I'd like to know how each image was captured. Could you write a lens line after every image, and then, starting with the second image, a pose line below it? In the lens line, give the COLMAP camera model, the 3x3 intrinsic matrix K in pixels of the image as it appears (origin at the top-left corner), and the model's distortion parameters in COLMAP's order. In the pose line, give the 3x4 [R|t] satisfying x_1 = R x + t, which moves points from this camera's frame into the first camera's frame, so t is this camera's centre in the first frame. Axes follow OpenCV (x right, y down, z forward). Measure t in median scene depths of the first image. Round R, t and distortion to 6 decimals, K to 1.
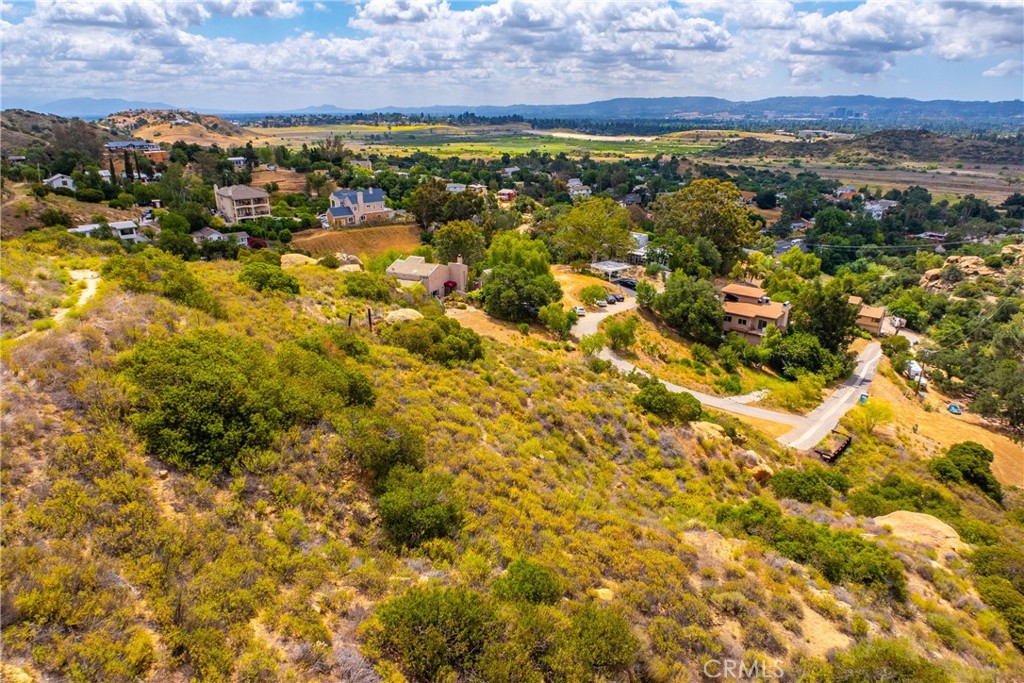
lens RADIAL K [[636.4, 0, 513.9], [0, 636.4, 353.4], [0, 0, 1]] dist [-0.006659, -0.037674]
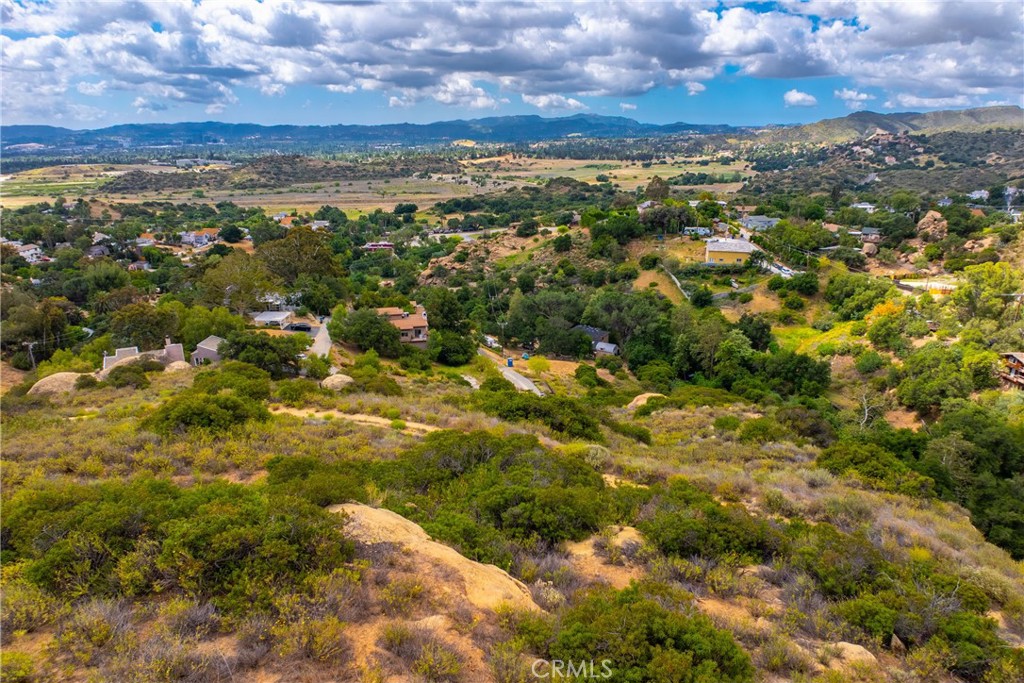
lens RADIAL K [[636.4, 0, 513.9], [0, 636.4, 353.4], [0, 0, 1]] dist [-0.006659, -0.037674]
pose [[0.620816, -0.253352, 0.741890, -0.403468], [0.280297, 0.955518, 0.091752, -0.060651], [-0.732135, 0.150988, 0.664214, 0.001208]]
